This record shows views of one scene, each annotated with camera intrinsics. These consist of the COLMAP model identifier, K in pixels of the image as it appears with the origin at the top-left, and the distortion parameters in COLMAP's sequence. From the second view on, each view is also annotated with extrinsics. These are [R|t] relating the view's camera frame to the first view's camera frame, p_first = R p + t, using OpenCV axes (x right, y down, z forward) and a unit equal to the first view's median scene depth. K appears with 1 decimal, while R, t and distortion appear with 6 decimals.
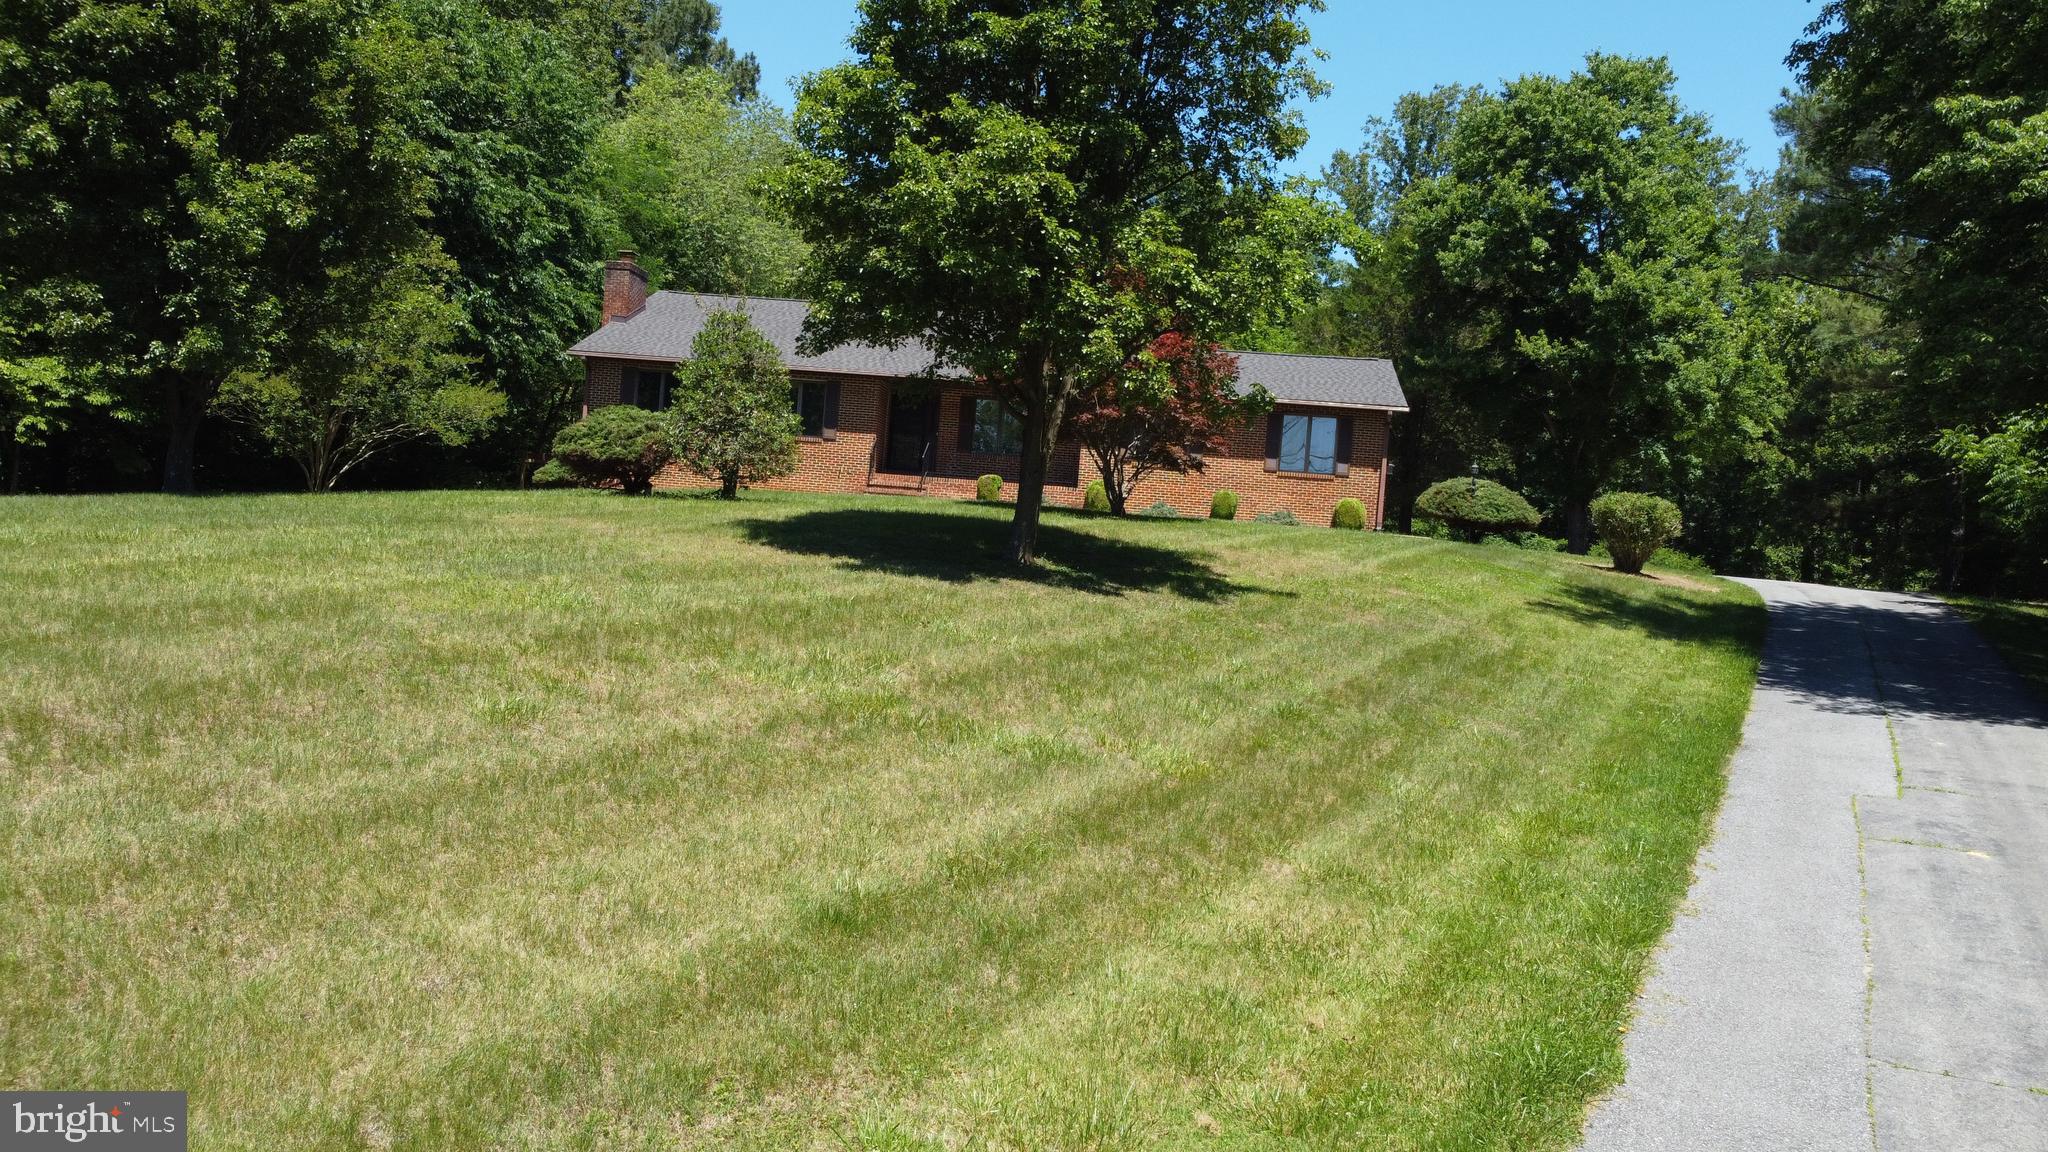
lens RADIAL K [[1550.9, 0, 1019.0], [0, 1550.9, 583.2], [0, 0, 1]] dist [0.006437, -0.006352]
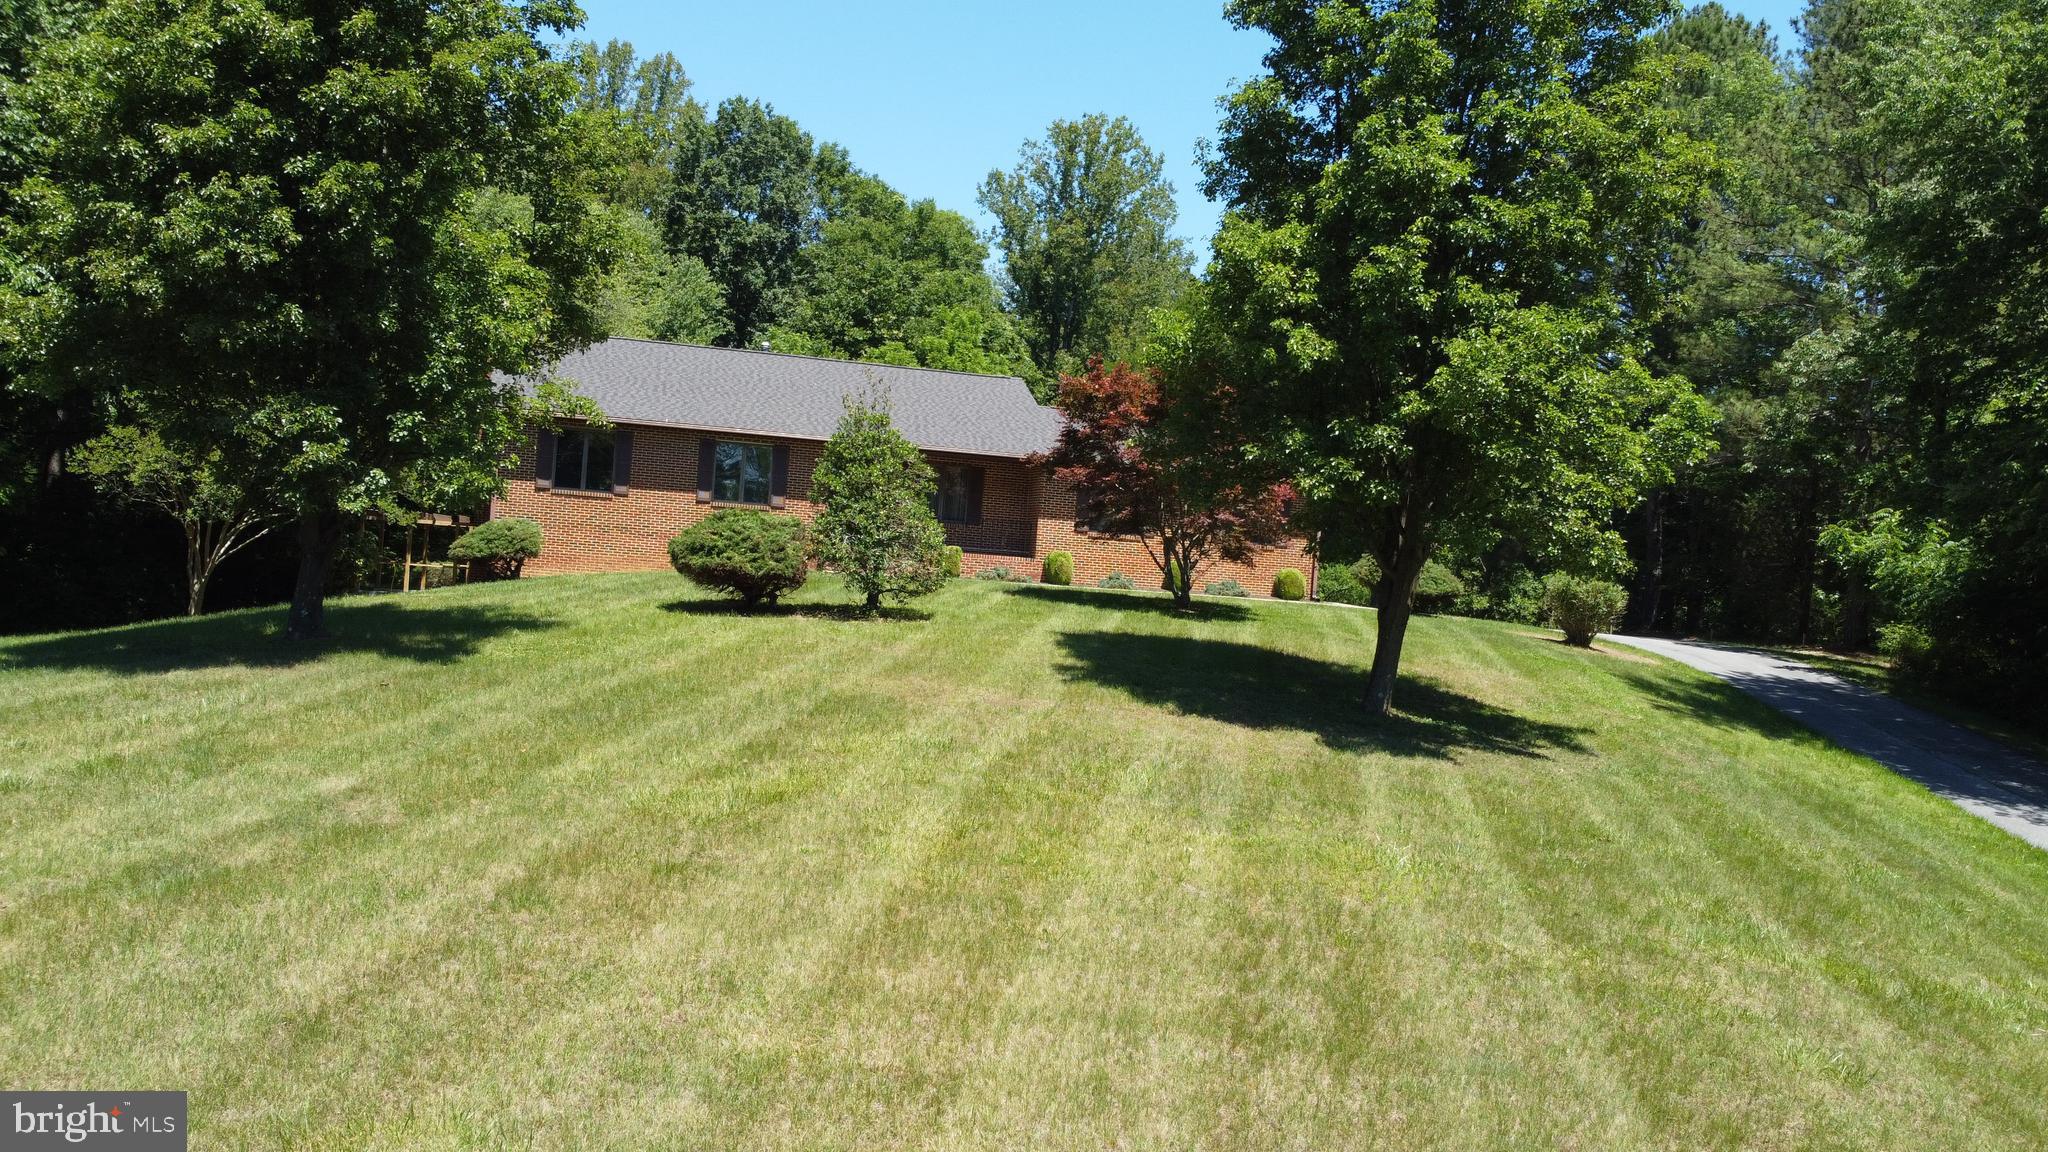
lens RADIAL K [[1550.9, 0, 1019.0], [0, 1550.9, 583.2], [0, 0, 1]] dist [0.006437, -0.006352]
pose [[0.947212, -0.012554, 0.320362, -0.316478], [0.007651, 0.999834, 0.016557, -0.067911], [-0.320516, -0.013232, 0.947151, 0.070489]]
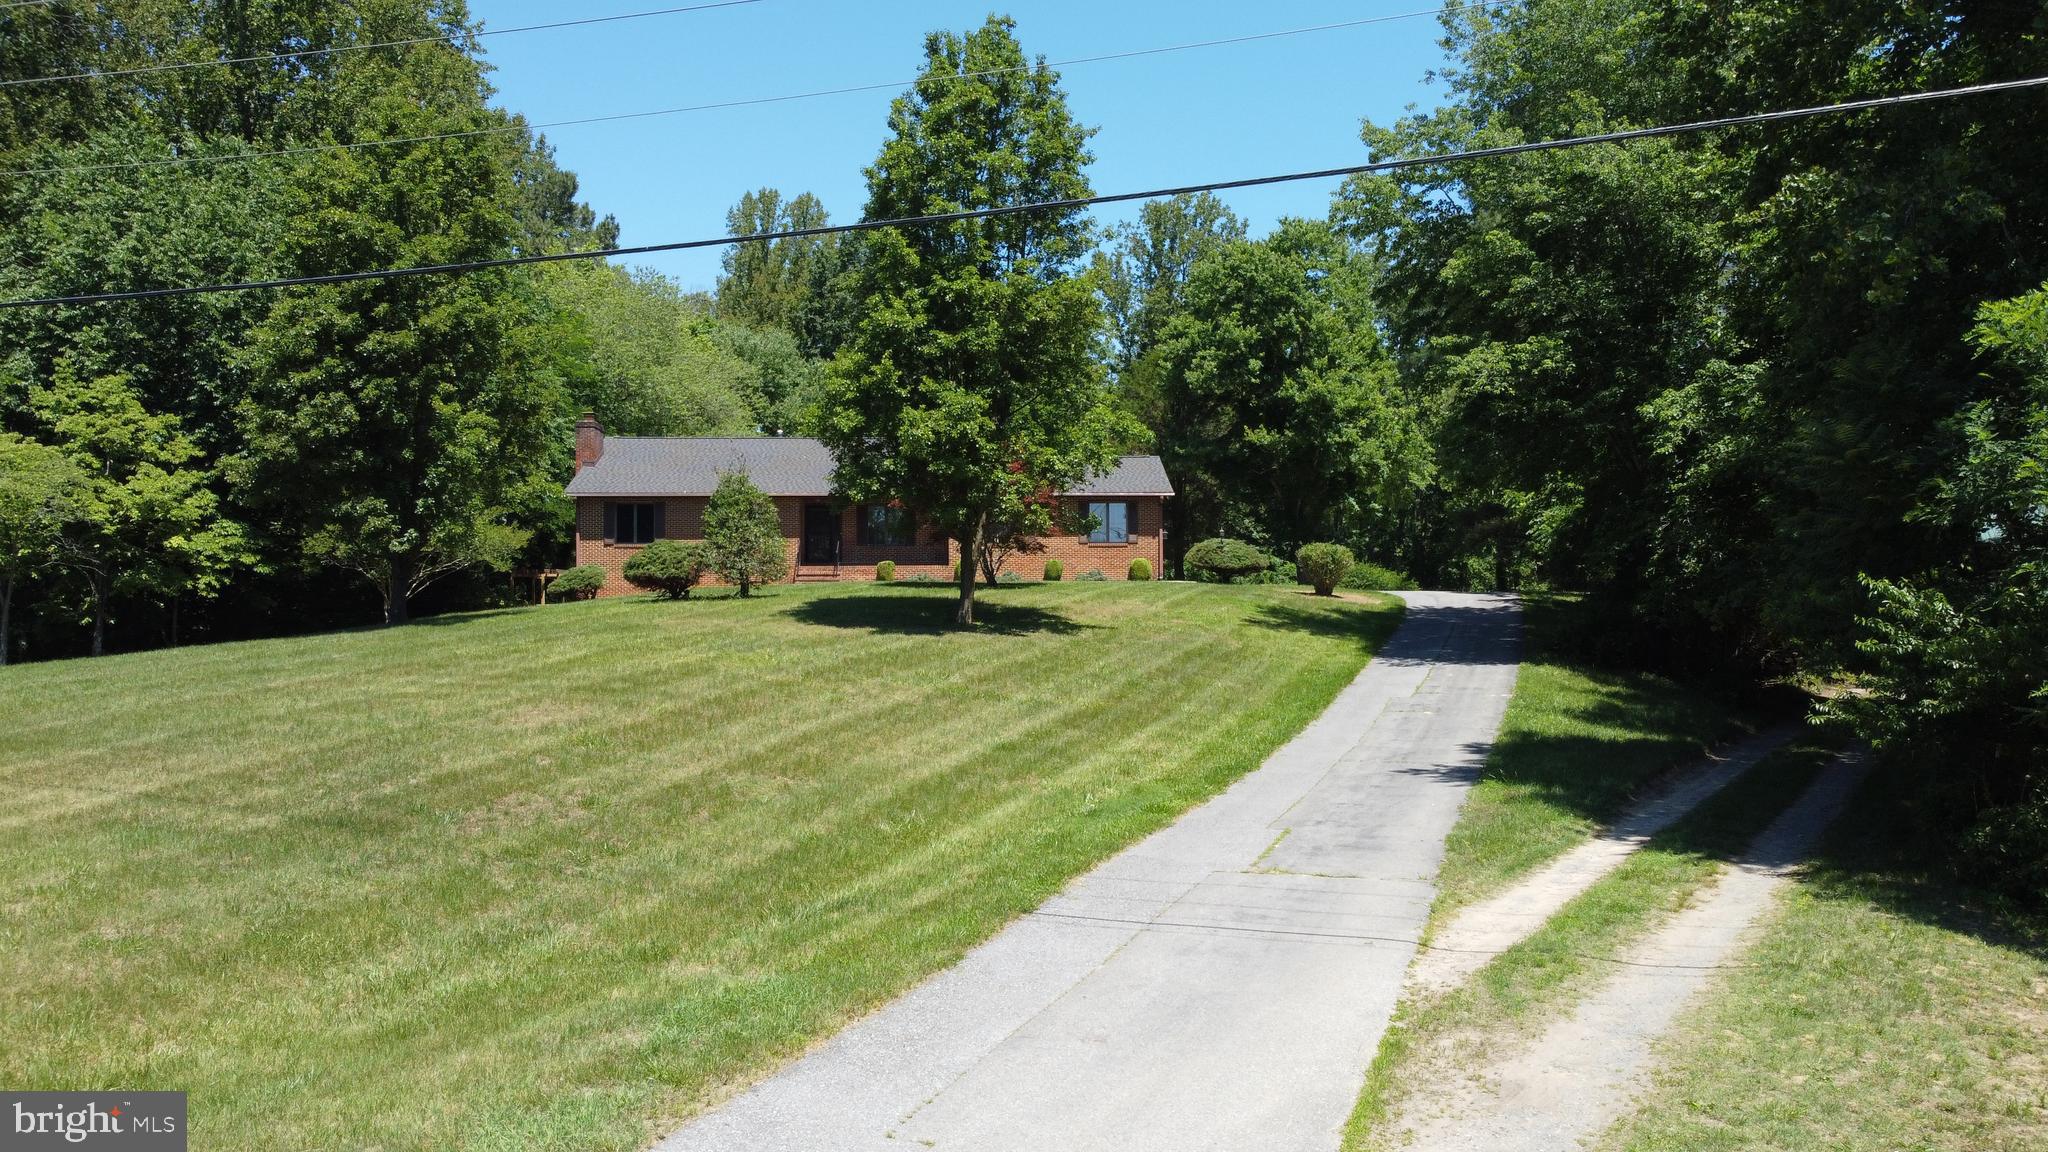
lens RADIAL K [[1550.9, 0, 1019.0], [0, 1550.9, 583.2], [0, 0, 1]] dist [0.006437, -0.006352]
pose [[0.987119, -0.079722, 0.138709, -0.103676], [0.084187, 0.996094, -0.026618, -0.003270], [-0.136045, 0.037953, 0.989975, -0.428124]]
